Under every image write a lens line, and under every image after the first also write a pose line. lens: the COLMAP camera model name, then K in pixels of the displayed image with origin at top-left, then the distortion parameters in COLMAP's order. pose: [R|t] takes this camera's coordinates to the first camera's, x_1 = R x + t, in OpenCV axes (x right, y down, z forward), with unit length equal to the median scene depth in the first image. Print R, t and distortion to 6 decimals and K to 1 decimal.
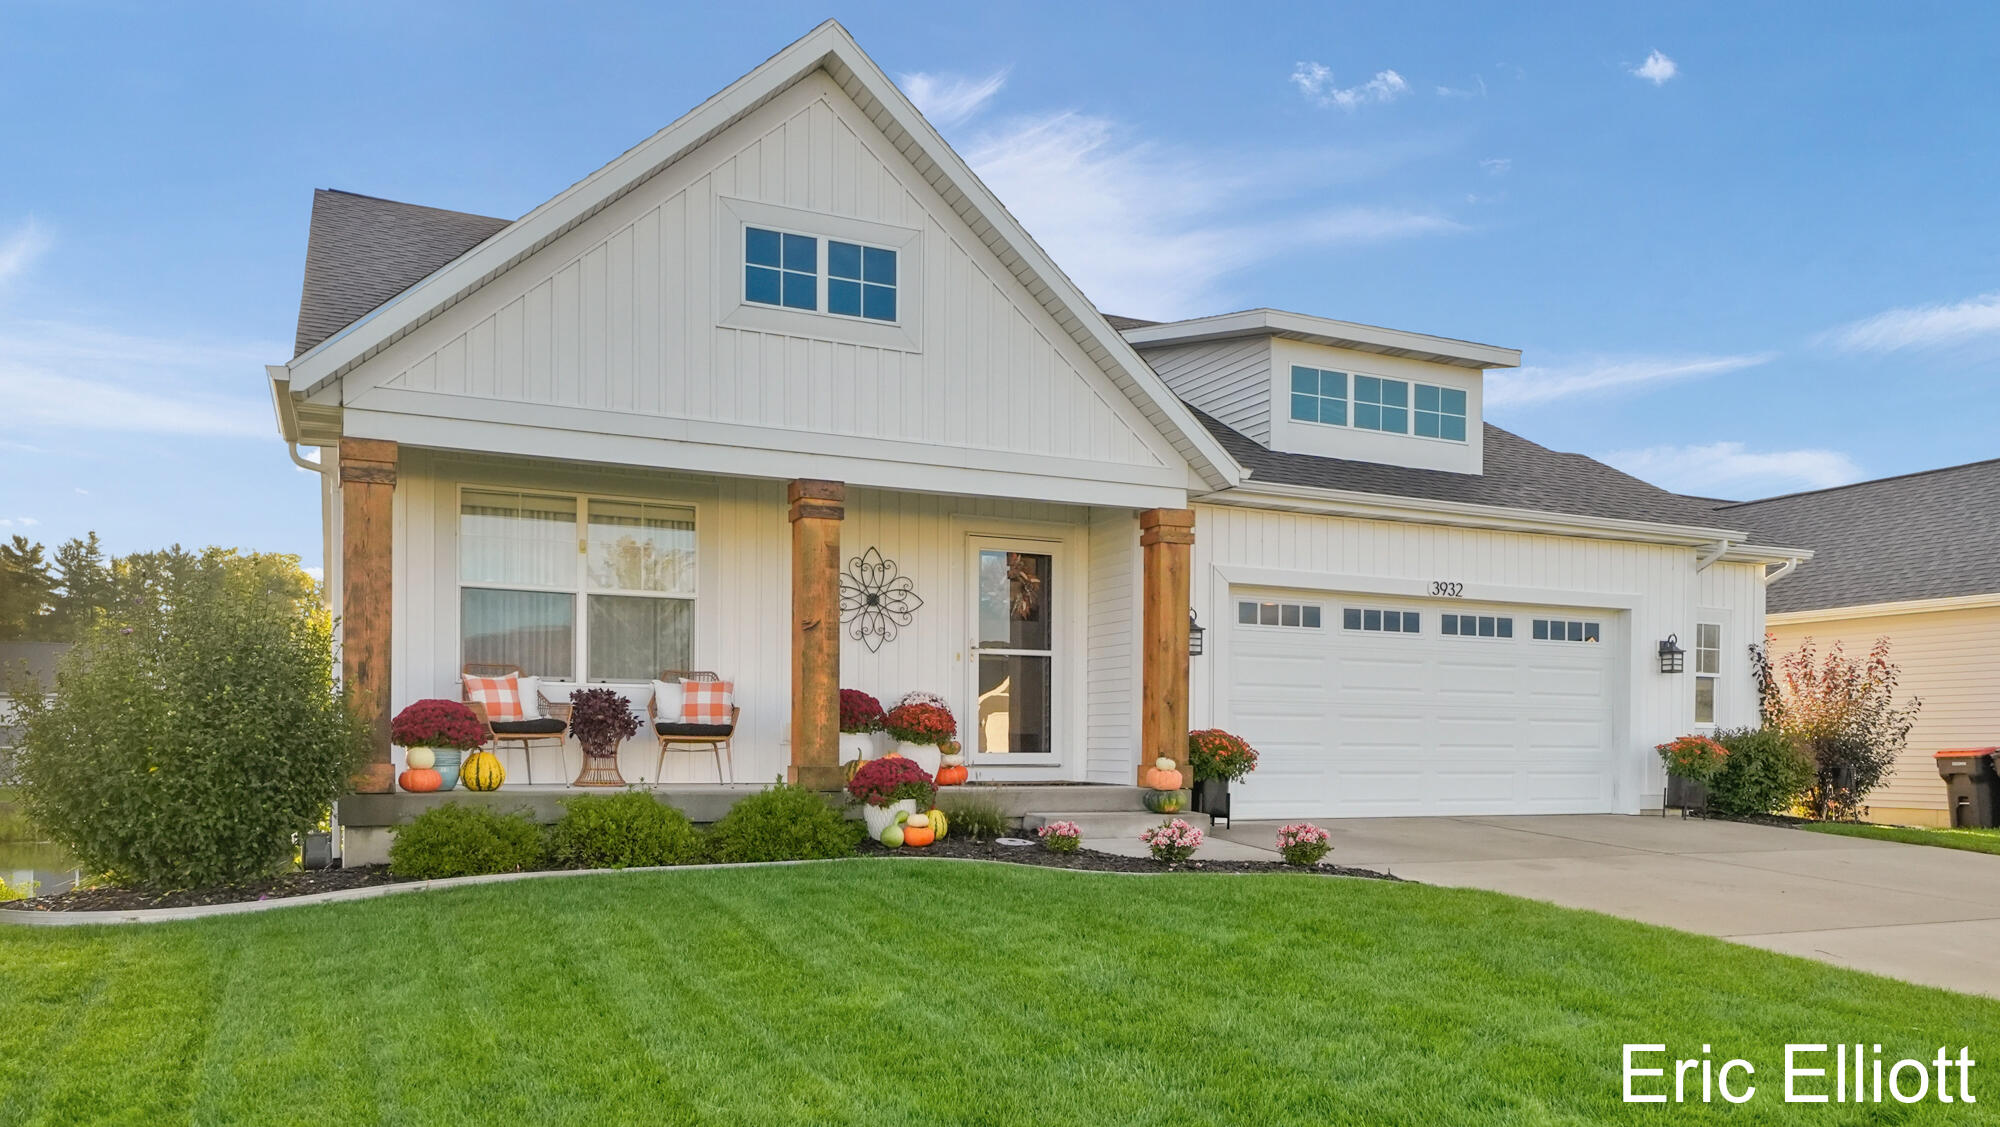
lens RADIAL K [[1310.5, 0, 983.2], [0, 1310.5, 725.8], [0, 0, 1]] dist [0.004172, 0.000403]
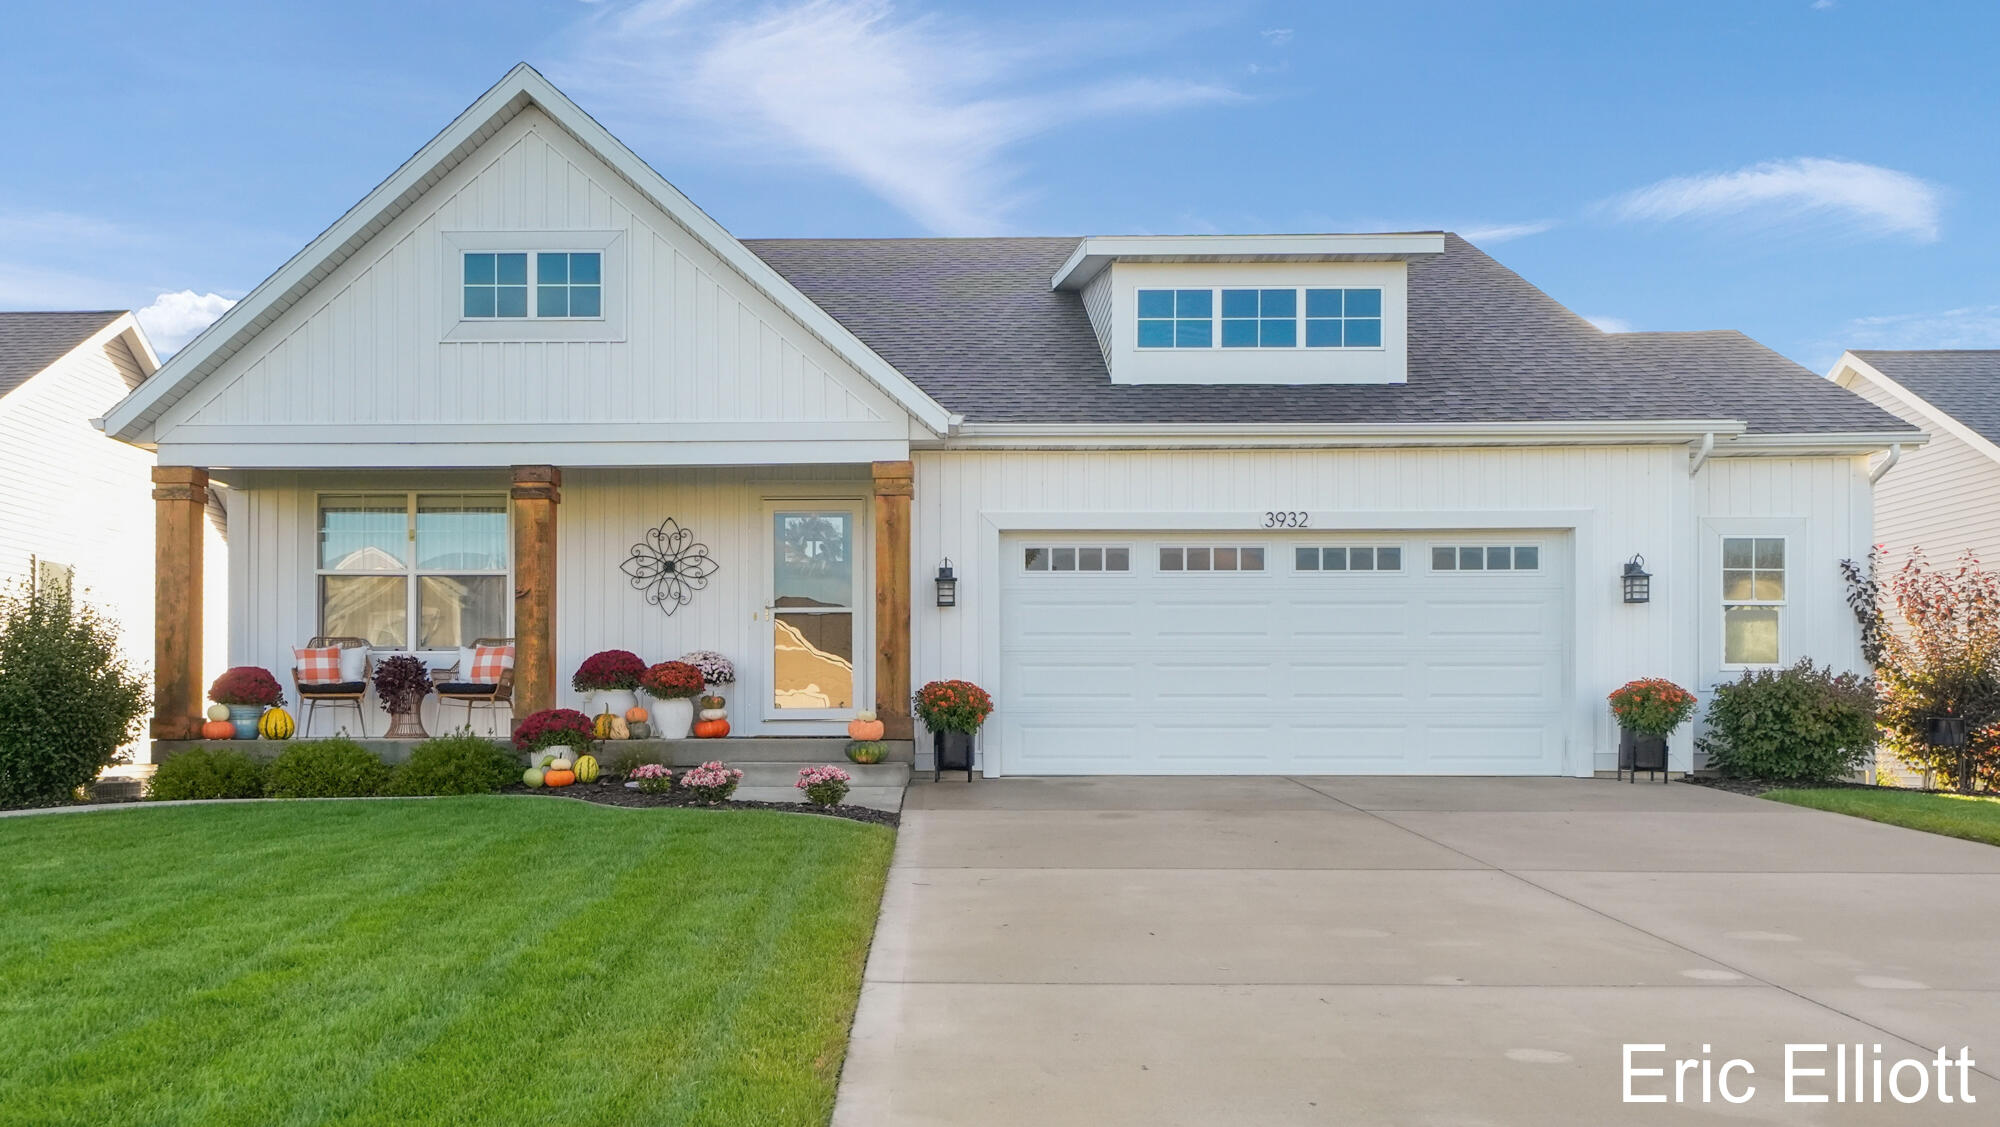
lens RADIAL K [[1433.8, 0, 850.1], [0, 1433.8, 672.3], [0, 0, 1]] dist [0.008253, 0.024999]
pose [[0.910408, -0.022452, -0.413102, 0.538322], [0.013518, 0.999608, -0.024535, 0.021383], [0.413491, 0.016753, 0.910354, -0.008500]]
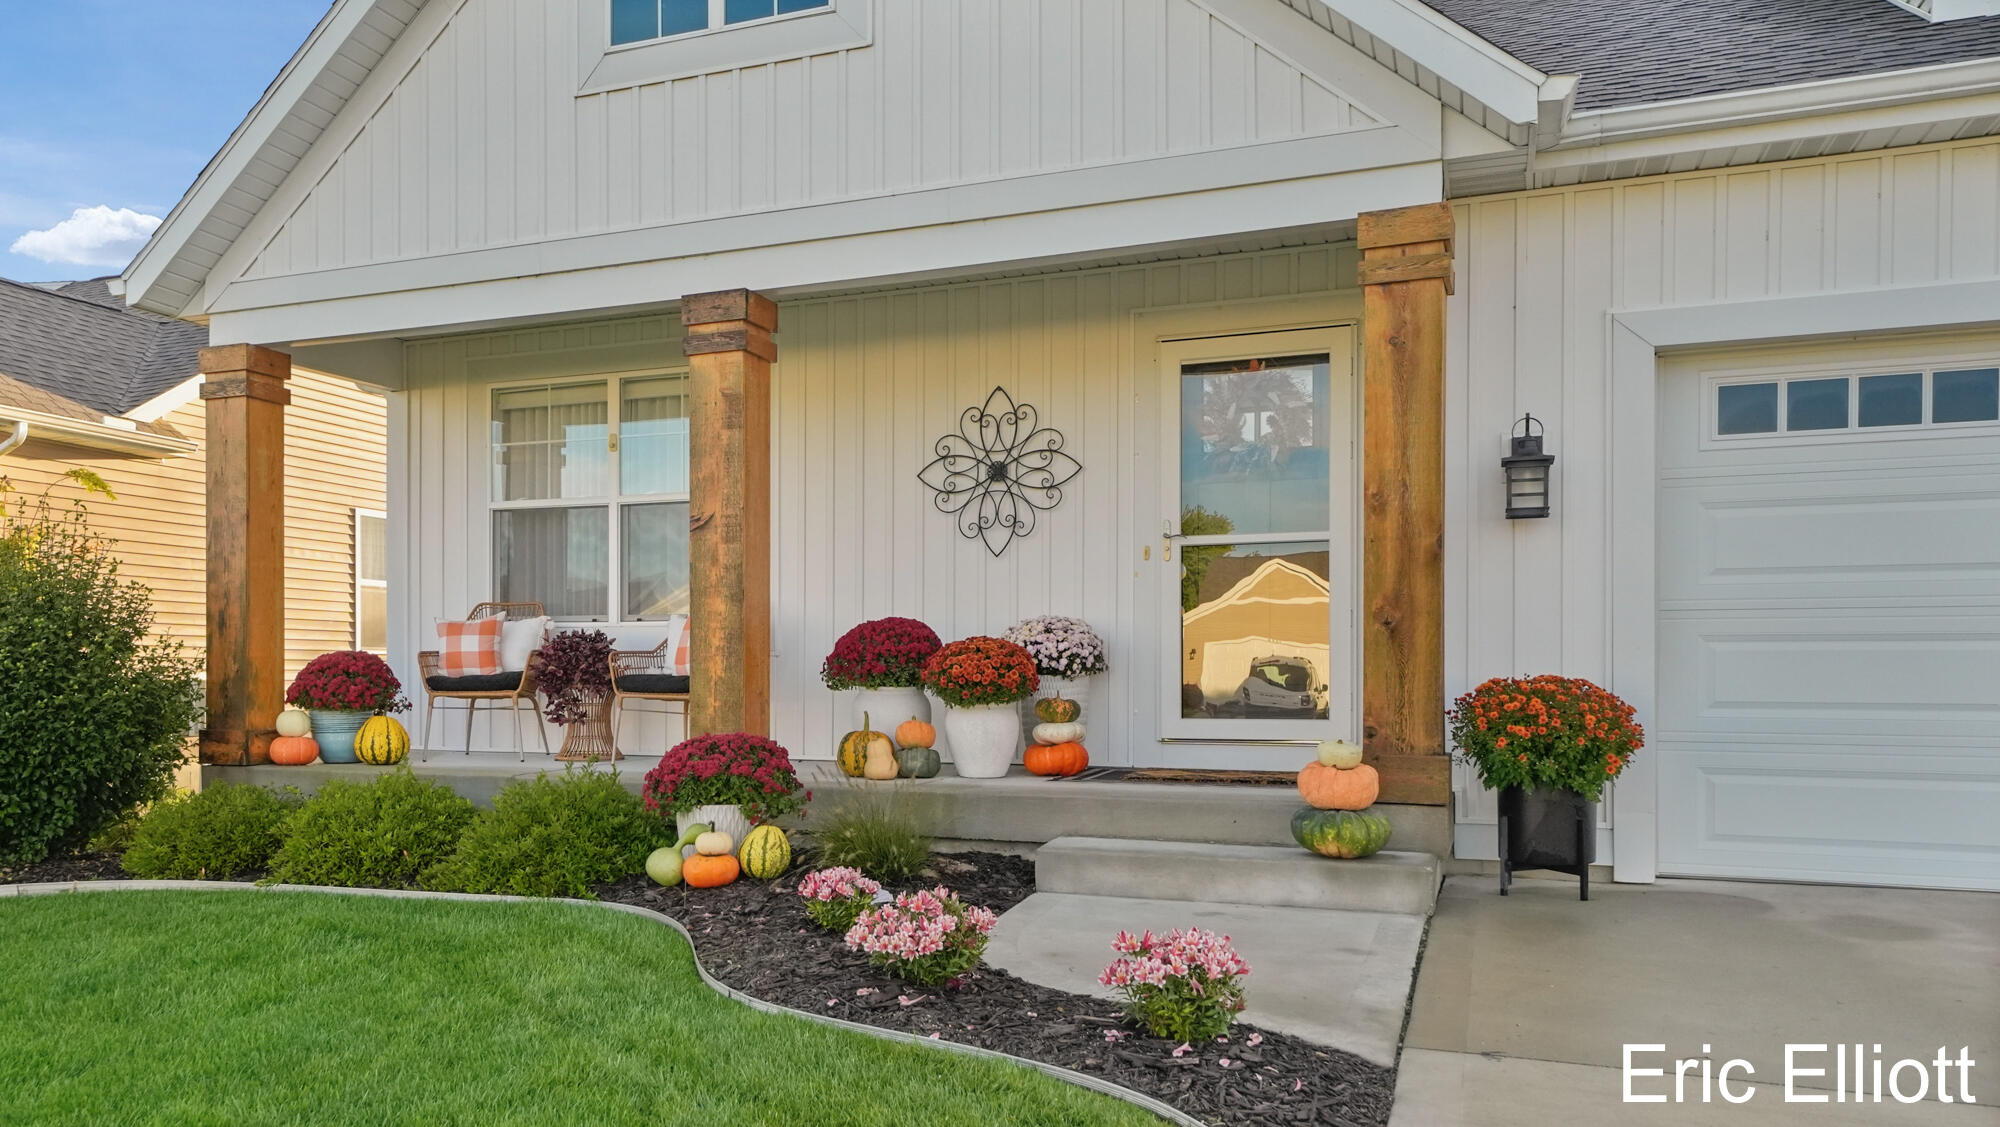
lens RADIAL K [[1433.8, 0, 850.1], [0, 1433.8, 672.3], [0, 0, 1]] dist [0.008253, 0.024999]
pose [[0.703438, -0.007868, -0.710713, 0.353320], [0.014947, 0.999881, 0.003725, -0.004230], [0.710600, -0.013243, 0.703472, 0.470904]]
